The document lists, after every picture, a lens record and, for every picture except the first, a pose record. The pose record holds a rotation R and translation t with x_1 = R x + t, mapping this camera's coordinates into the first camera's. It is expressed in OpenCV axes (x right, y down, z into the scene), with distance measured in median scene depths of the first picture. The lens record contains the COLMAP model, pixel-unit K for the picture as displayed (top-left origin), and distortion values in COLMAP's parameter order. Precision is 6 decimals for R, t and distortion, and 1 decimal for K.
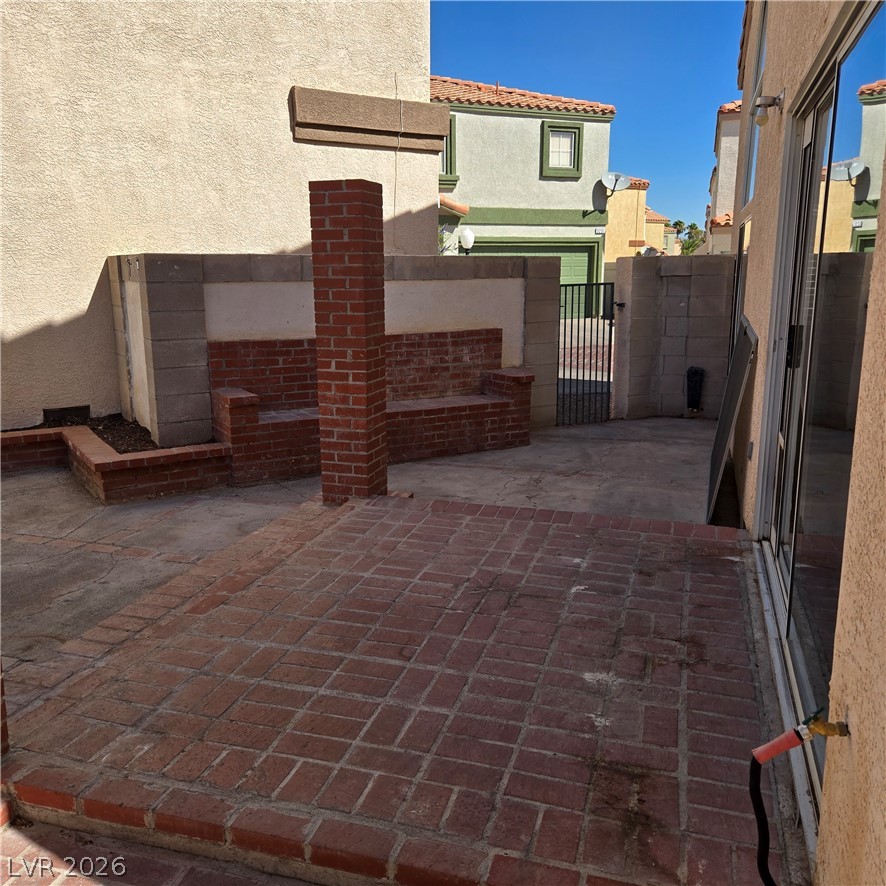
lens RADIAL K [[802.9, 0, 442.0], [0, 802.9, 428.6], [0, 0, 1]] dist [0.038514, -0.020521]
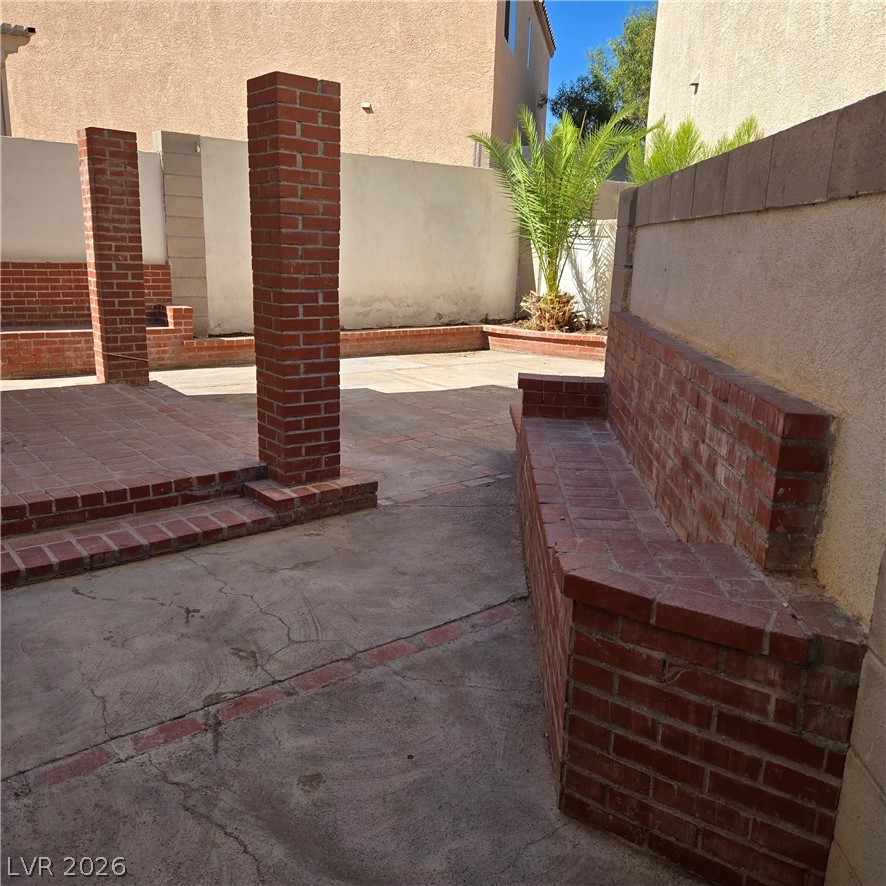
lens RADIAL K [[784.4, 0, 443.0], [0, 784.4, 443.0], [0, 0, 1]] dist [0.070184, -0.069201]
pose [[-0.563143, 0.190058, -0.804206, 0.460654], [-0.192957, 0.916046, 0.351607, -0.259683], [0.803516, 0.353182, -0.479192, 1.488653]]
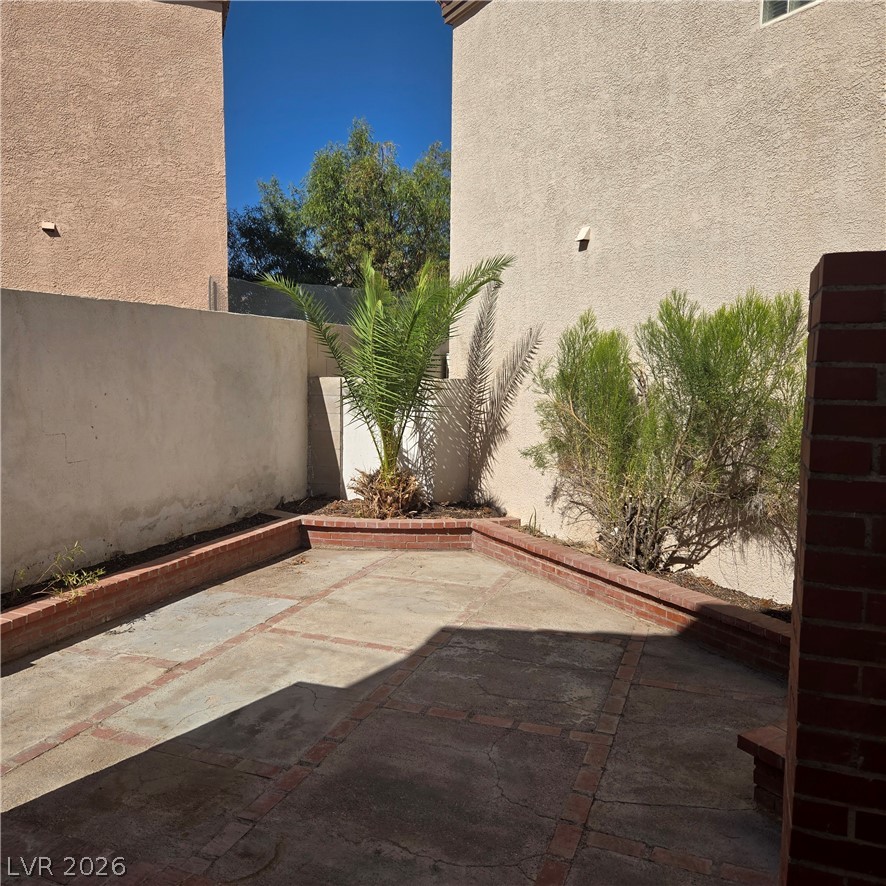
lens RADIAL K [[788.4, 0, 431.3], [0, 788.4, 449.3], [0, 0, 1]] dist [0.069696, -0.072839]
pose [[-0.079242, 0.108063, -0.990981, 0.205695], [-0.205569, 0.970968, 0.122319, -0.215078], [0.975429, 0.213408, -0.054727, 0.786728]]
